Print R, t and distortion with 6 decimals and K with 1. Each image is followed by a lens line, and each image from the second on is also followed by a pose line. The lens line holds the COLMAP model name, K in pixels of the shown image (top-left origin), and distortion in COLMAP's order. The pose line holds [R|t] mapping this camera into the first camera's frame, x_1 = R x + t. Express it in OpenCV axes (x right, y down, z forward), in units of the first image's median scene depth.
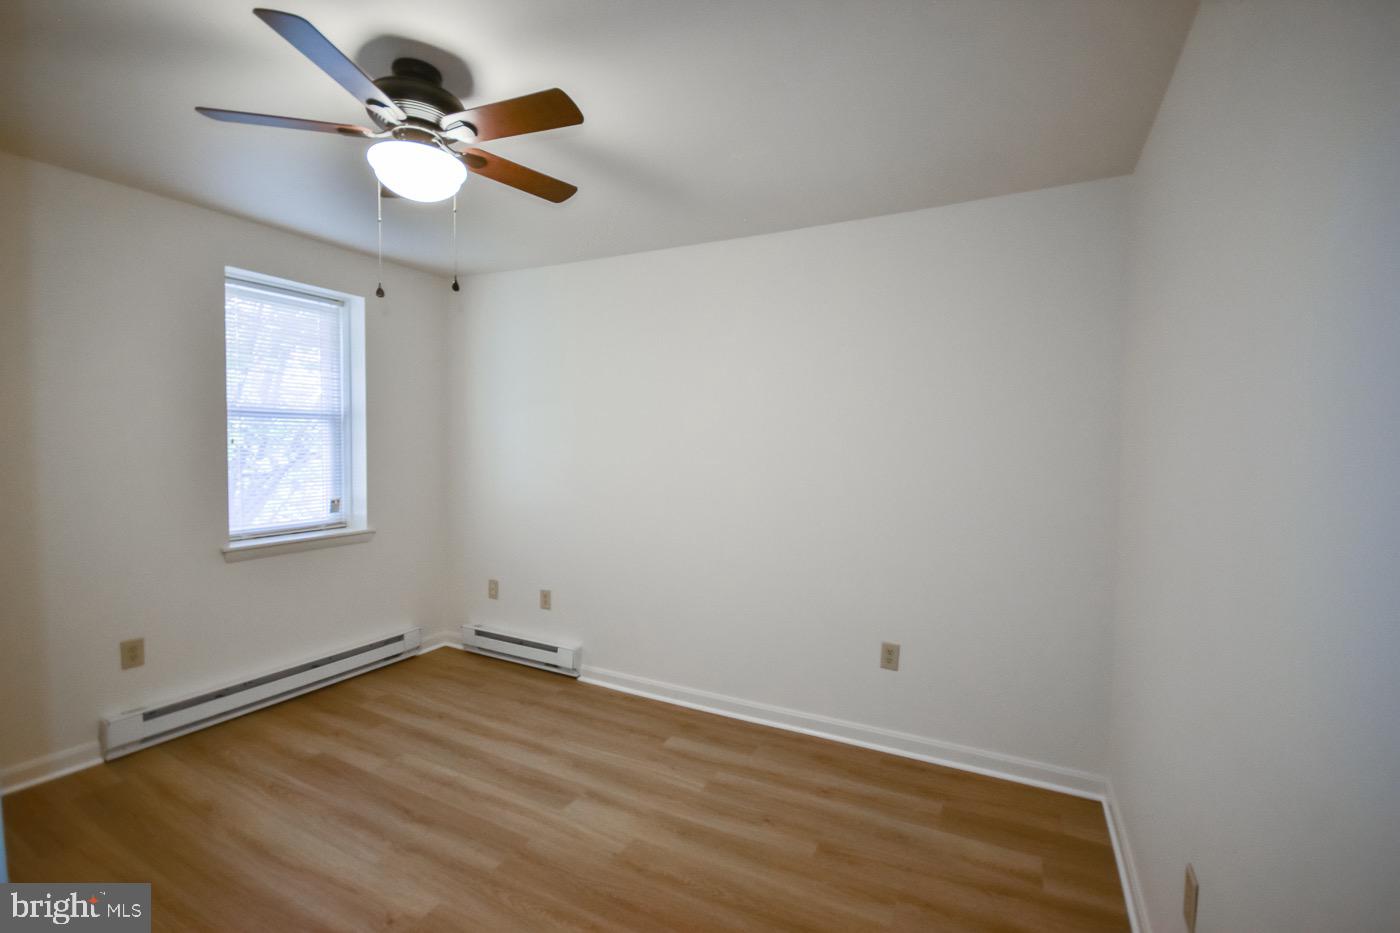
lens RADIAL K [[618.7, 0, 702.1], [0, 618.7, 472.5], [0, 0, 1]] dist [0.016509, -0.016611]
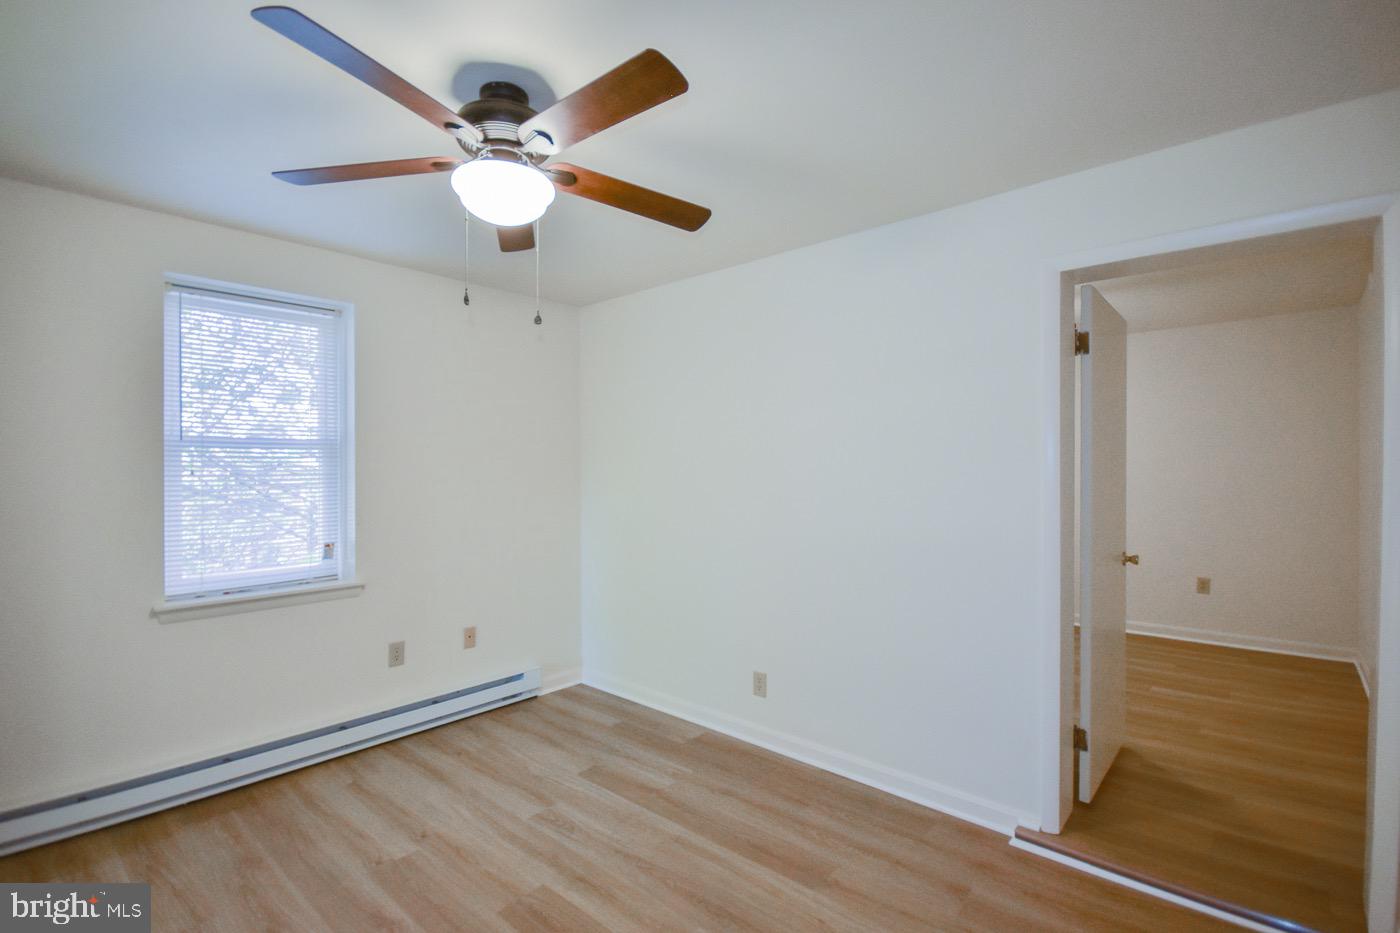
lens RADIAL K [[609.3, 0, 696.1], [0, 609.3, 470.2], [0, 0, 1]] dist [-0.020231, -0.000296]
pose [[0.956500, -0.028911, -0.290295, 0.138774], [0.013883, 0.998461, -0.053695, -0.004373], [0.291401, 0.047329, 0.955429, 0.343718]]
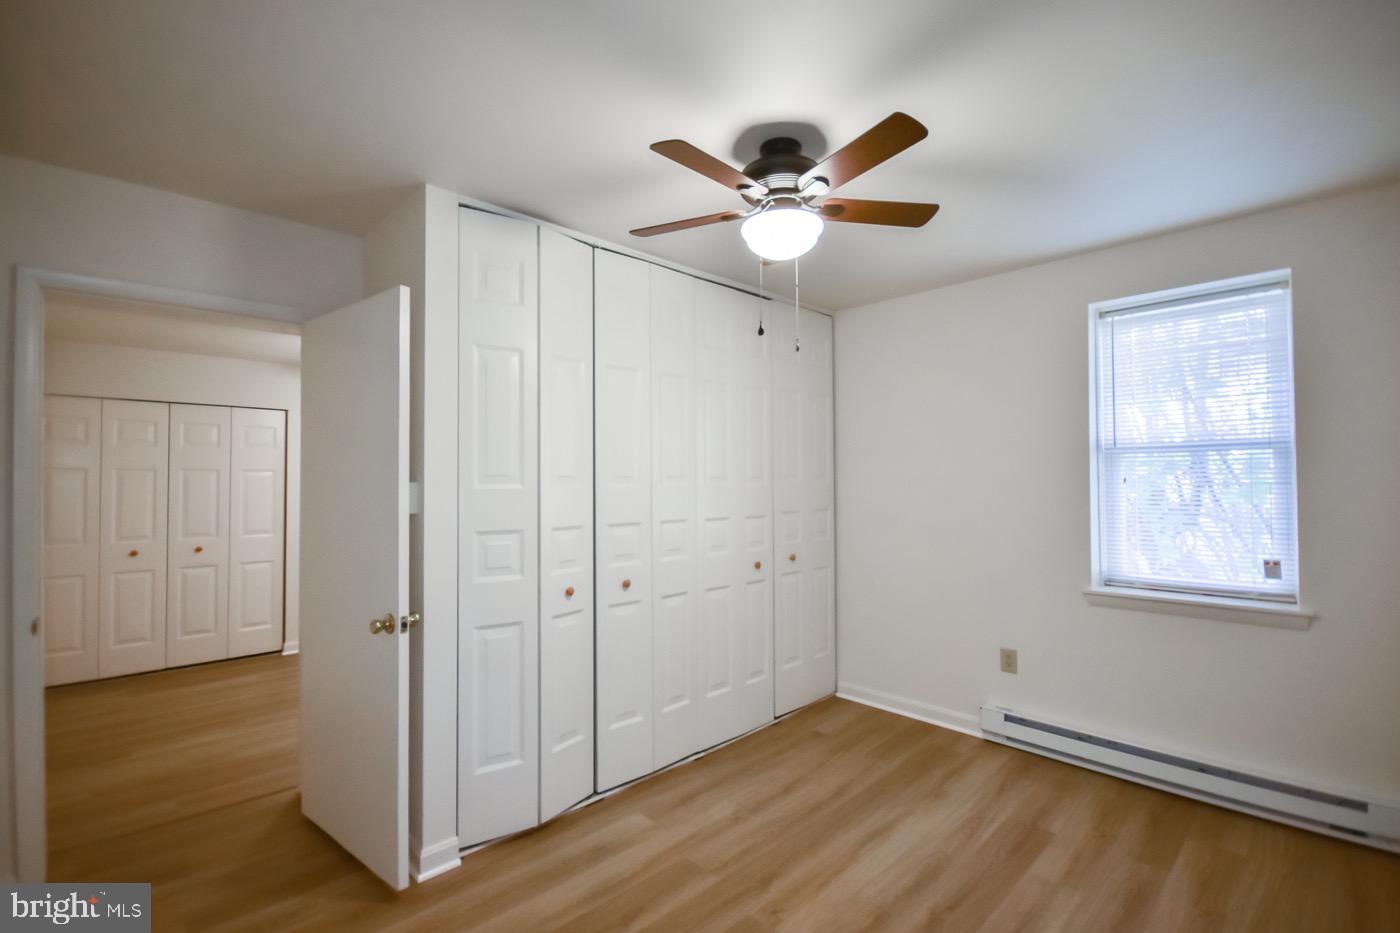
lens RADIAL K [[618.7, 0, 702.1], [0, 618.7, 472.5], [0, 0, 1]] dist [0.016509, -0.016611]
pose [[-0.326328, -0.021632, -0.945009, 0.295599], [-0.047820, 0.998836, -0.006351, -0.022205], [0.944046, 0.043117, -0.326983, 0.606999]]
